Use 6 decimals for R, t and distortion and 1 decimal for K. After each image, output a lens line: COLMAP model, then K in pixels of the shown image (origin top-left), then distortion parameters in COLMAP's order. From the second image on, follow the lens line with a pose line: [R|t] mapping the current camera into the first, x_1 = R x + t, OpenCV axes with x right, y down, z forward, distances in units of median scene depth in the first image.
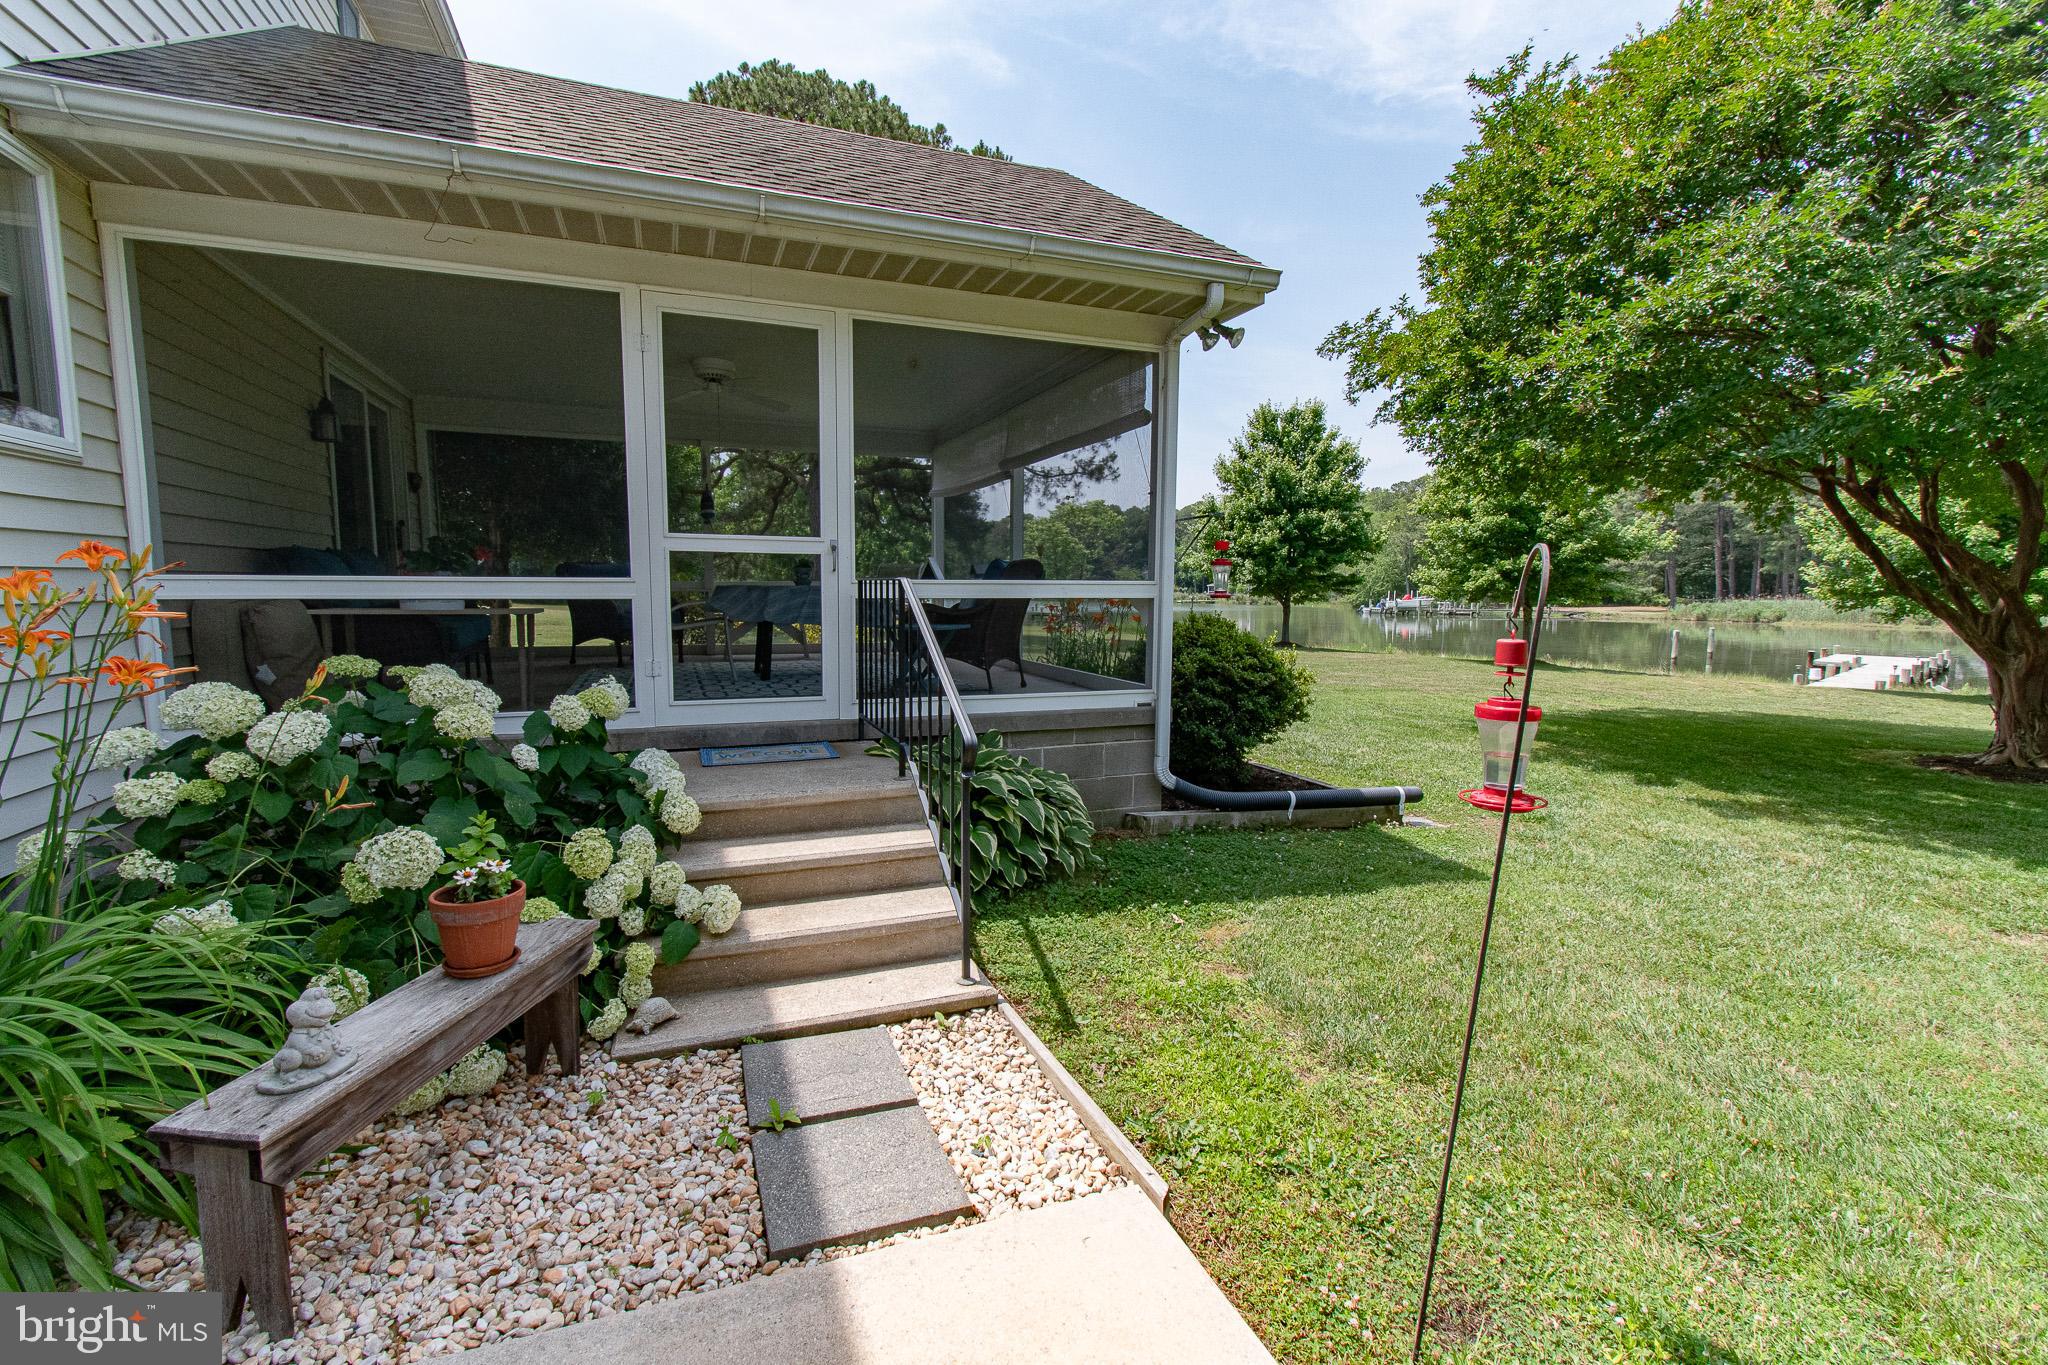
lens RADIAL K [[899.5, 0, 1025.3], [0, 899.5, 678.0], [0, 0, 1]] dist [0.000832, -0.001162]
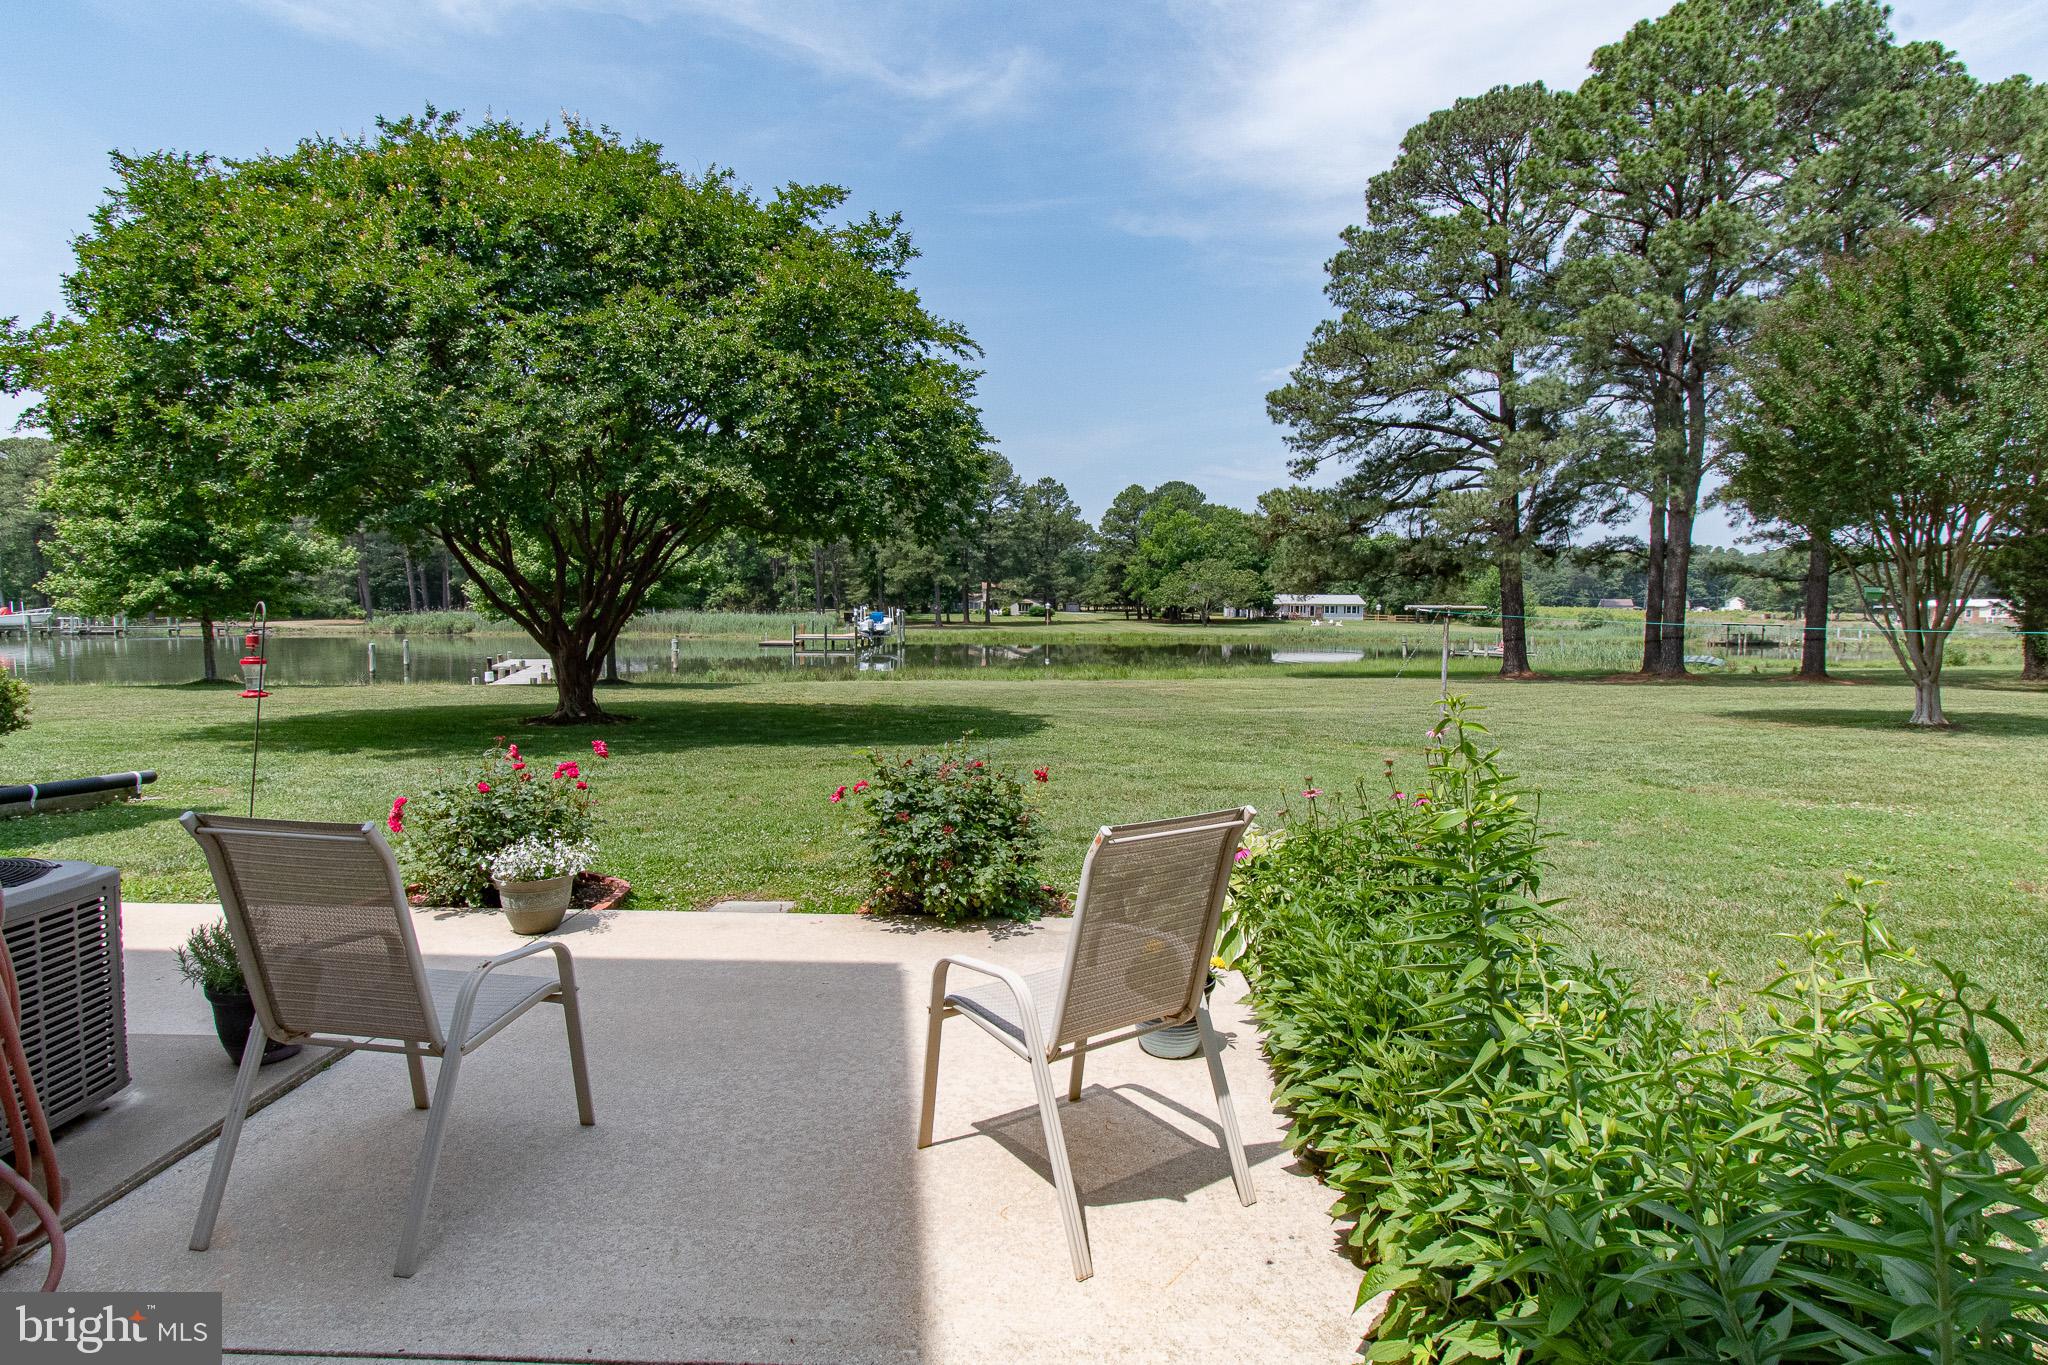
lens RADIAL K [[1057.2, 0, 1024.0], [0, 1057.2, 682.5], [0, 0, 1]] dist [0.000492, -0.000065]
pose [[0.387291, -0.069269, 0.919352, -0.120518], [0.087809, 0.995412, 0.038008, 0.014724], [-0.917766, 0.066007, 0.391597, -0.190899]]
